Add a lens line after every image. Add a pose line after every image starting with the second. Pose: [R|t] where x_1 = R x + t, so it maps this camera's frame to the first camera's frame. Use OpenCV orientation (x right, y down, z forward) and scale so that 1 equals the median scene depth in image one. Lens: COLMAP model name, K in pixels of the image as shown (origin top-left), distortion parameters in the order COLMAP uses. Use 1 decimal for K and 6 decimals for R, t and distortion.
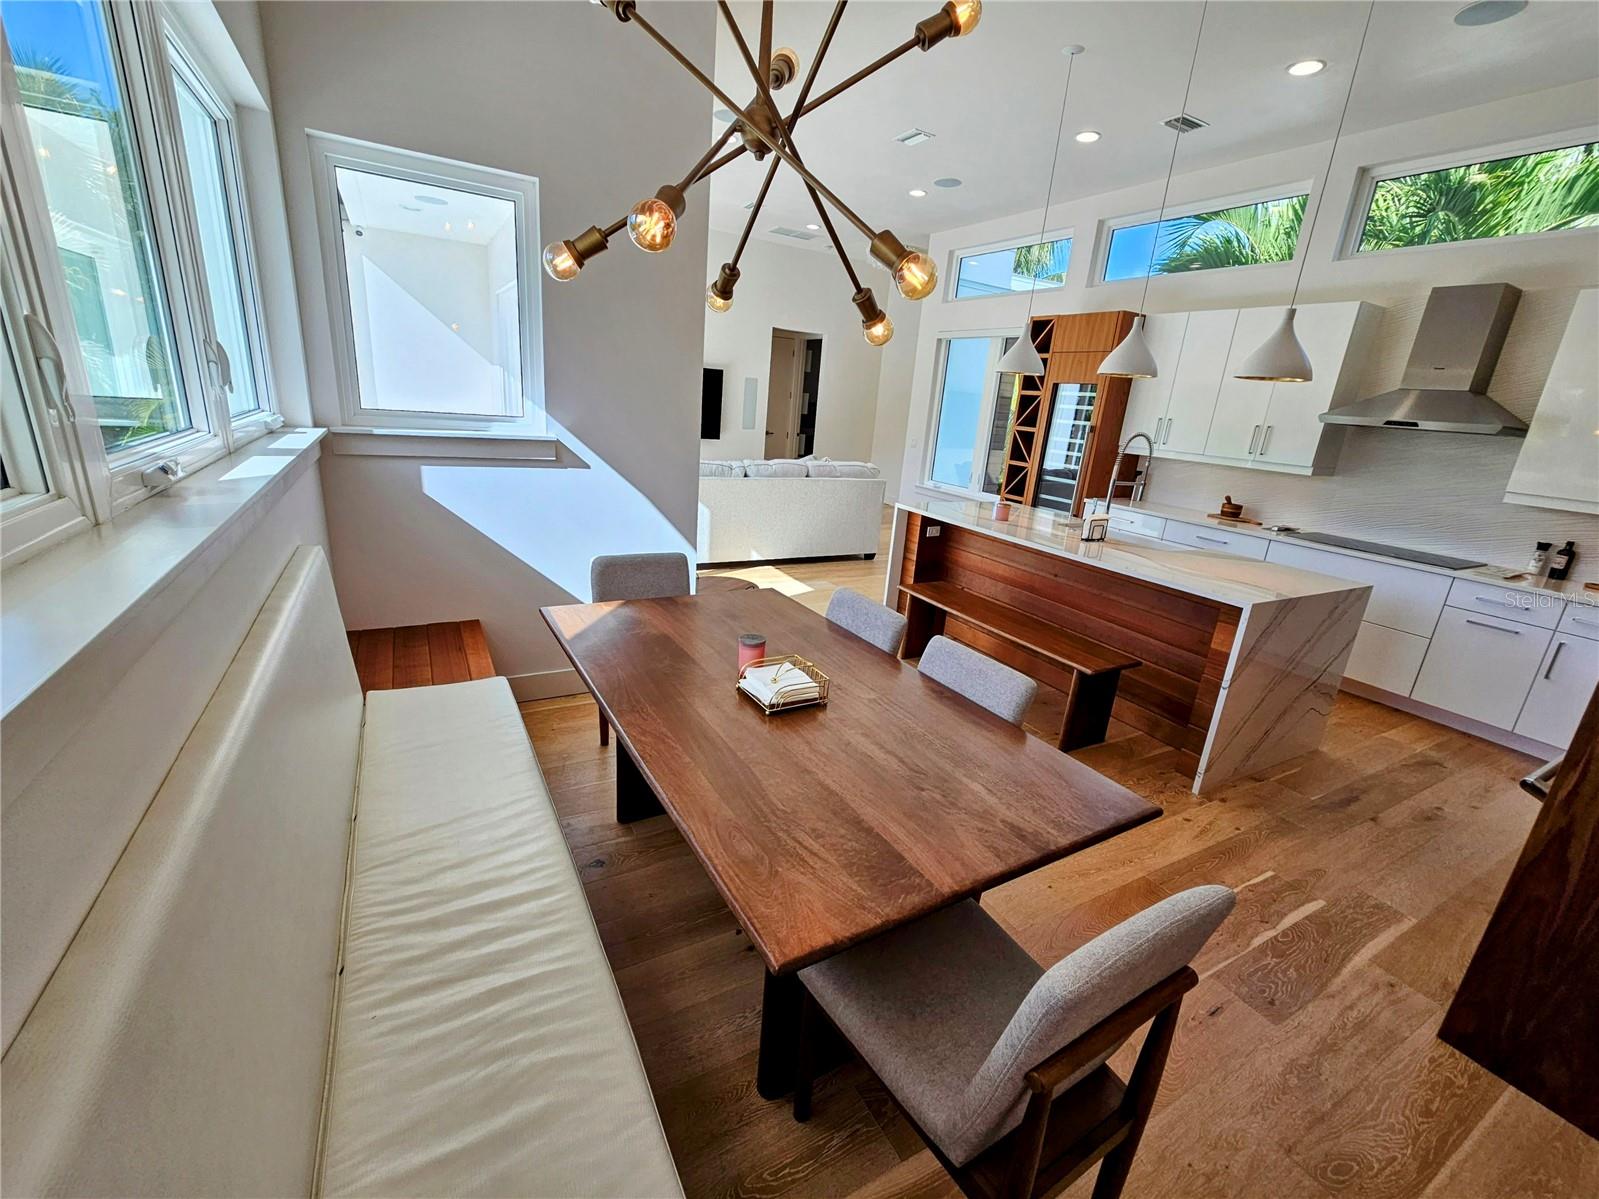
lens RADIAL K [[660.4, 0, 799.7], [0, 660.4, 597.9], [0, 0, 1]] dist [0.000619, 0.000453]
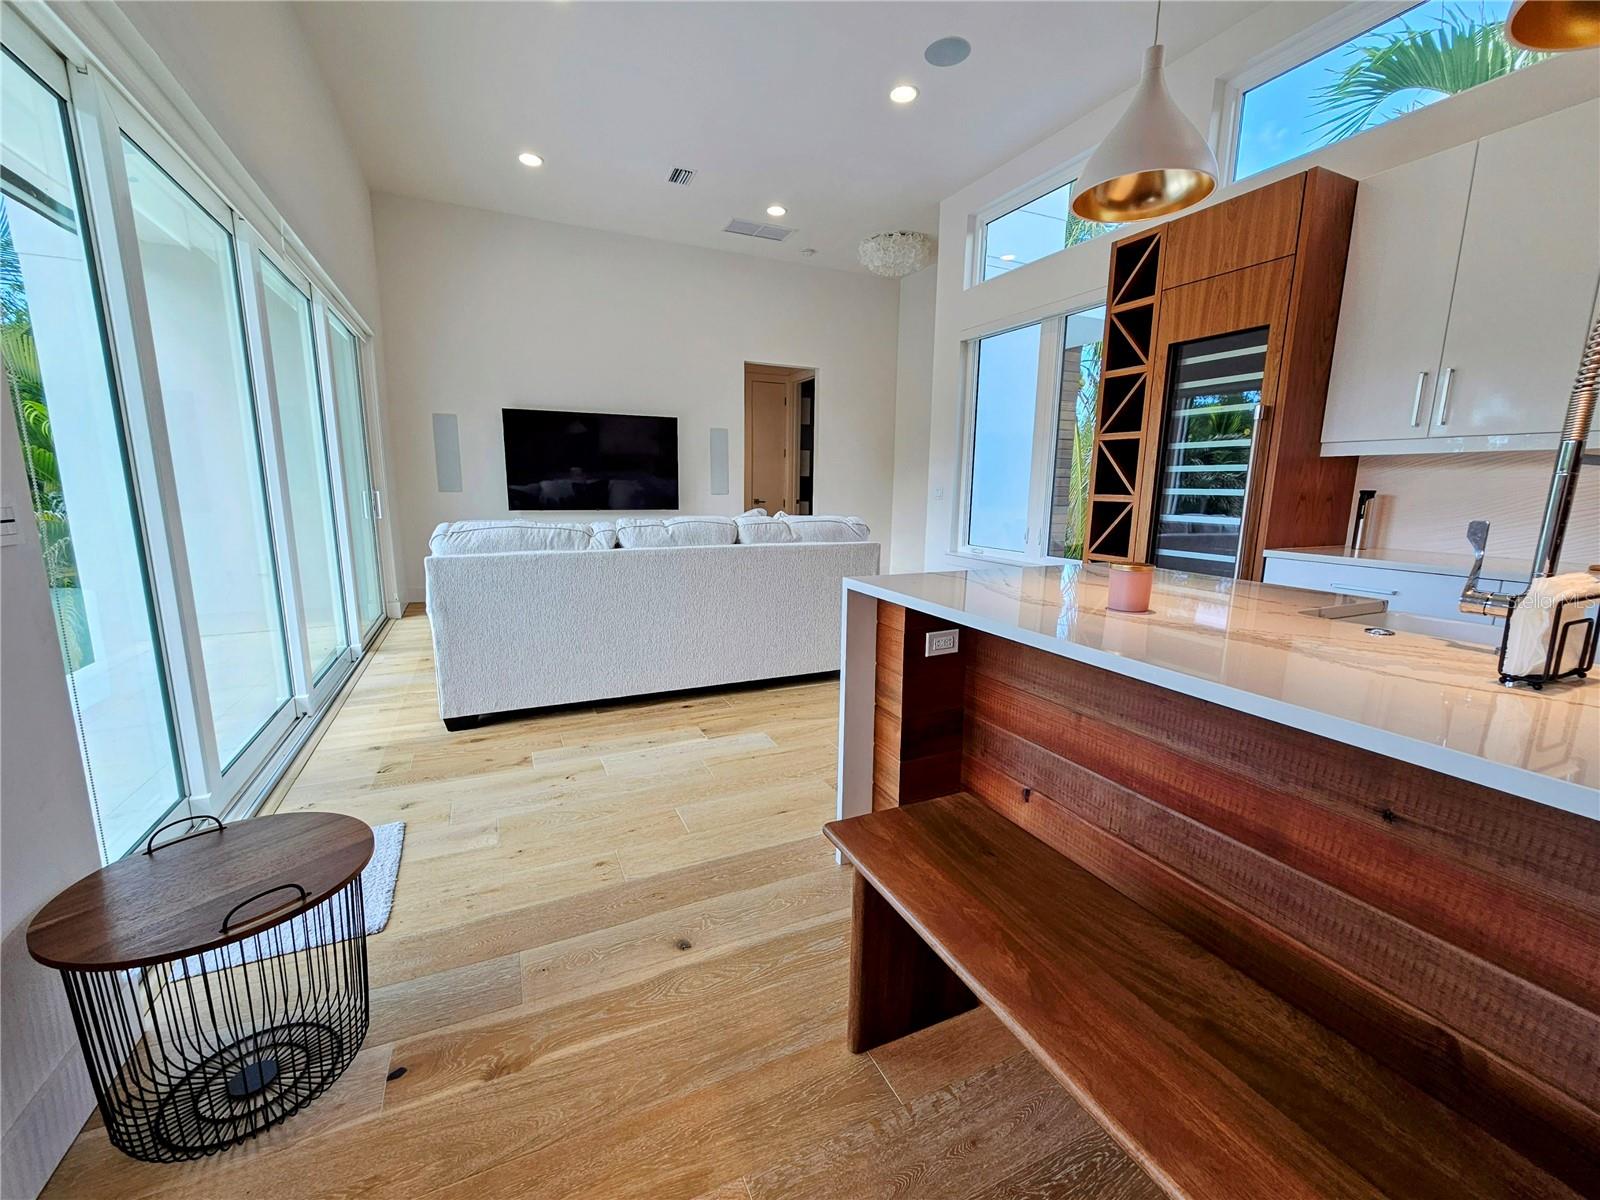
lens RADIAL K [[660.8, 0, 798.0], [0, 660.8, 608.8], [0, 0, 1]] dist [0.000619, 0.000453]
pose [[0.994735, -0.051641, -0.088519, 0.115624], [0.041478, 0.992725, -0.113034, -0.060752], [0.093712, 0.108767, 0.989640, 0.447387]]
